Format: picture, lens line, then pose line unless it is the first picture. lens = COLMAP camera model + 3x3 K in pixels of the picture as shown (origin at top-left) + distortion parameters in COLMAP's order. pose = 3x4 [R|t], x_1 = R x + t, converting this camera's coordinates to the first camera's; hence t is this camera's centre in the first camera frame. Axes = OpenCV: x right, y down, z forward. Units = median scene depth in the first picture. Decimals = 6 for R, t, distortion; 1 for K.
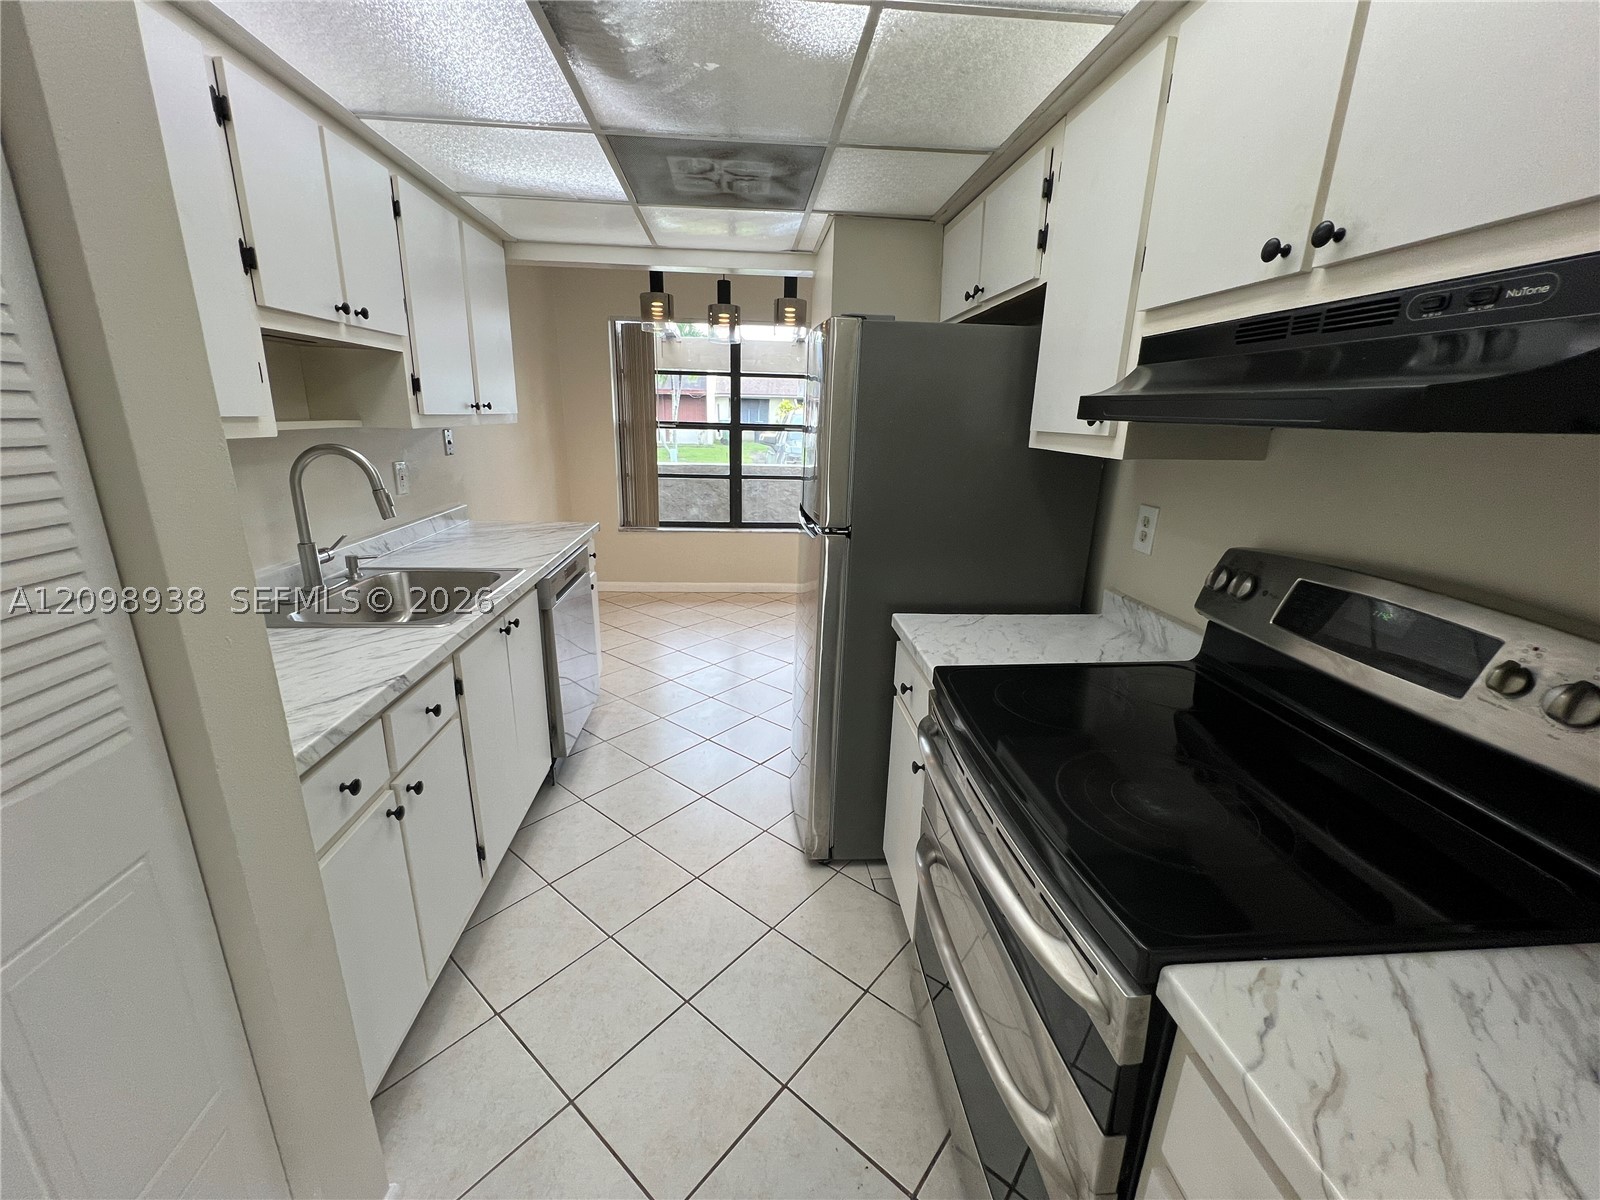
lens RADIAL K [[645.3, 0, 800.0], [0, 645.3, 600.0], [0, 0, 1]] dist [-0.001932, -0.000077]
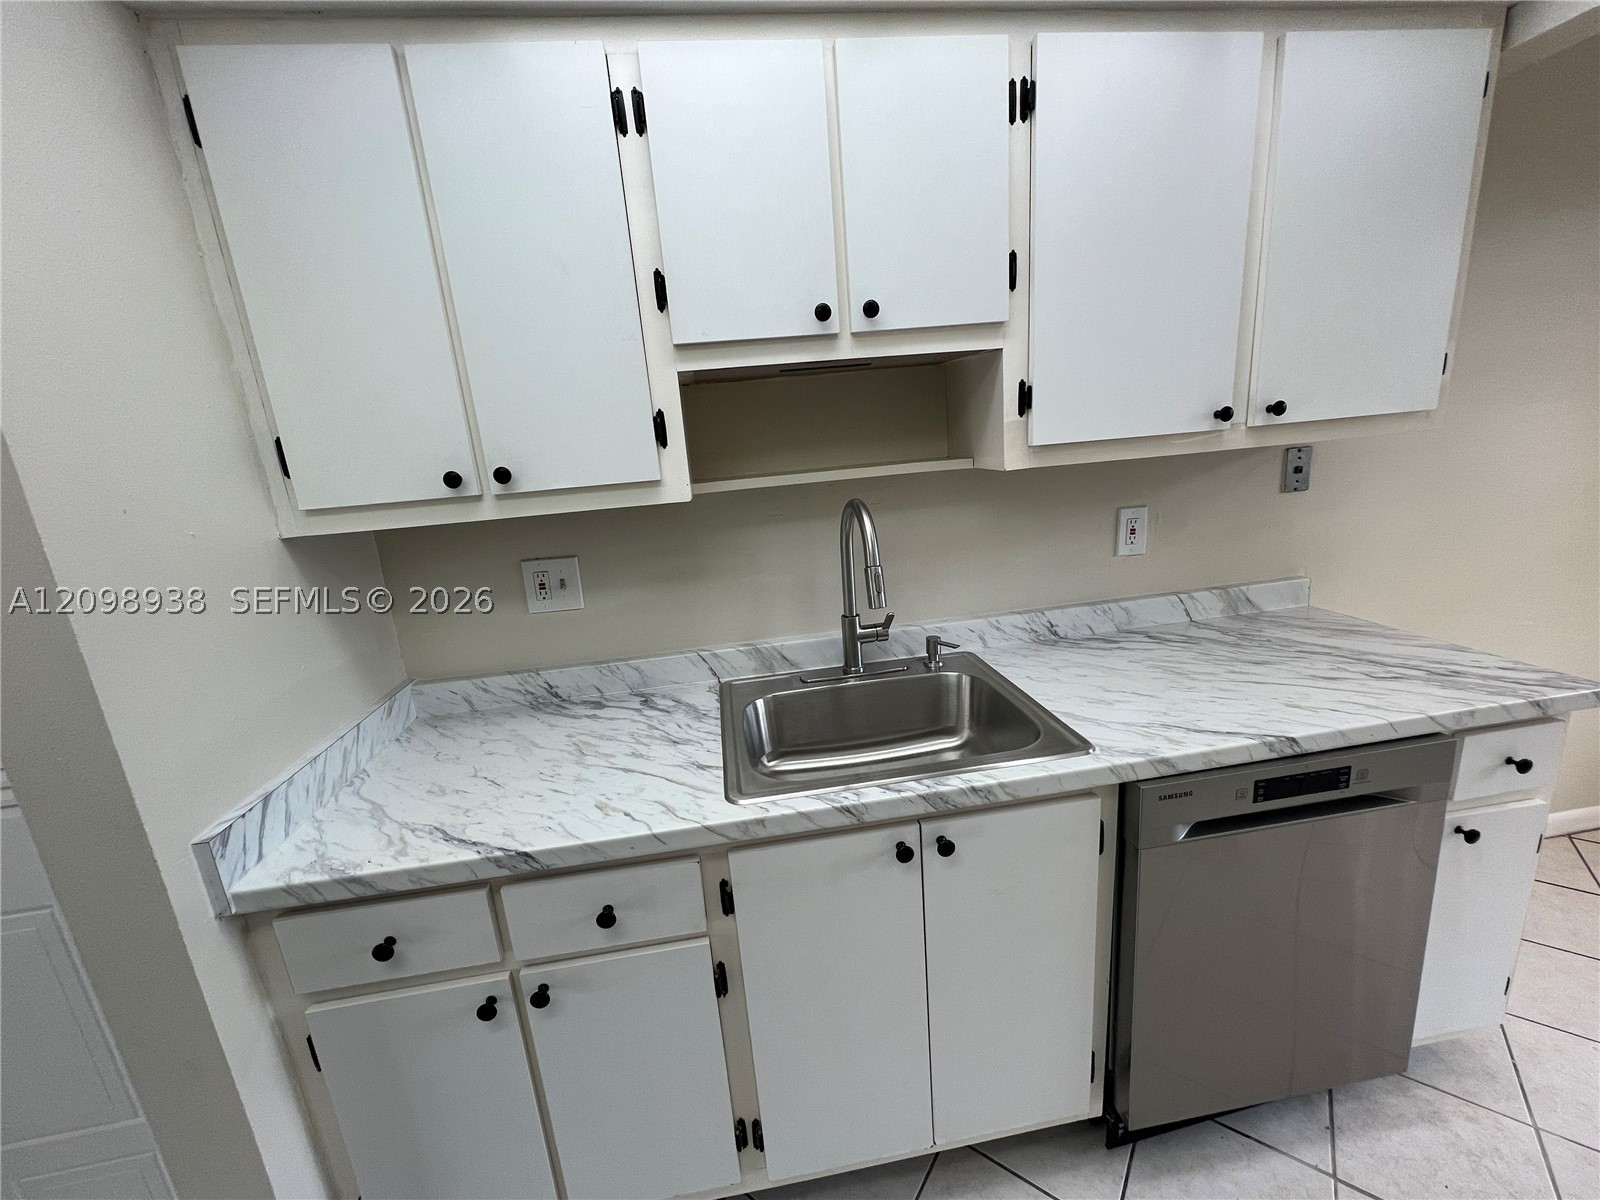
lens RADIAL K [[641.9, 0, 792.5], [0, 641.9, 602.1], [0, 0, 1]] dist [0.000354, 0.000390]
pose [[0.046670, 0.214381, -0.975635, 0.026167], [-0.197069, 0.959479, 0.201404, -0.279105], [0.979278, 0.182868, 0.087027, 0.937156]]
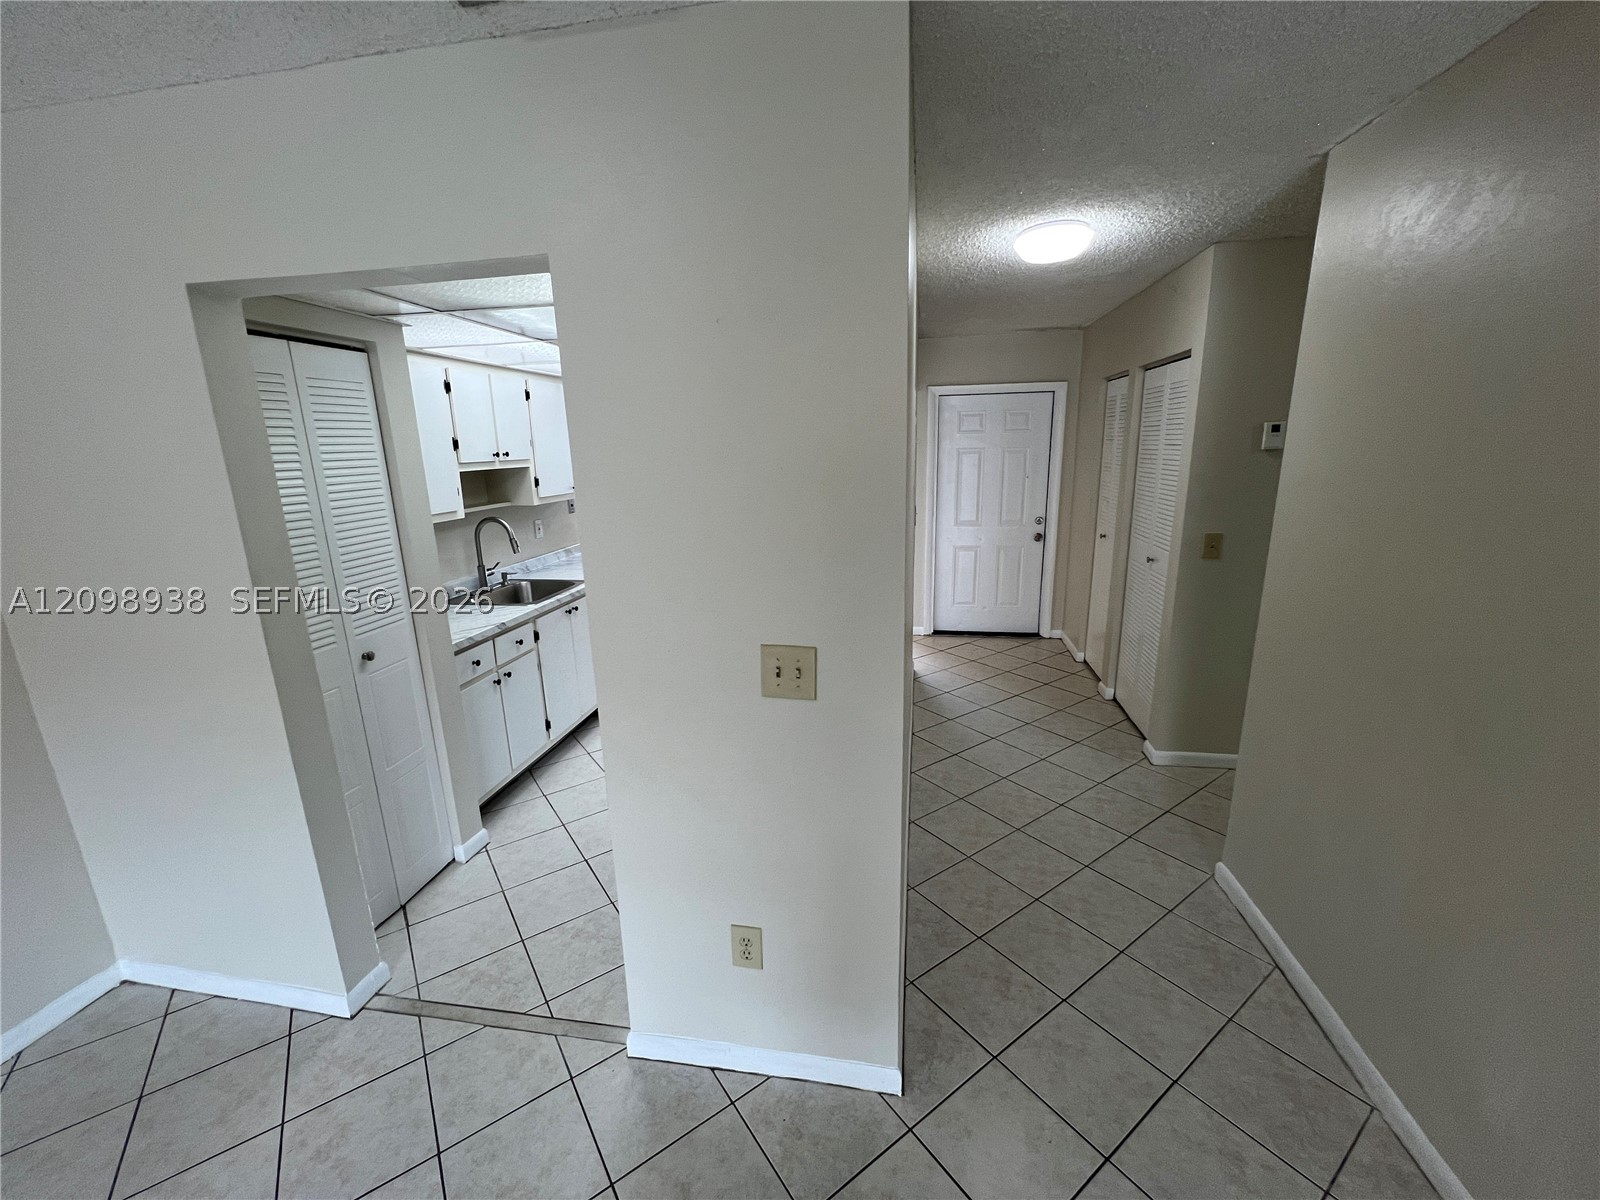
lens RADIAL K [[645.3, 0, 800.0], [0, 645.3, 600.0], [0, 0, 1]] dist [-0.001932, -0.000077]
pose [[0.965235, 0.012289, -0.261094, 0.787127], [-0.023501, 0.998929, -0.039866, 0.082087], [0.260324, 0.044616, 0.964490, -0.738666]]
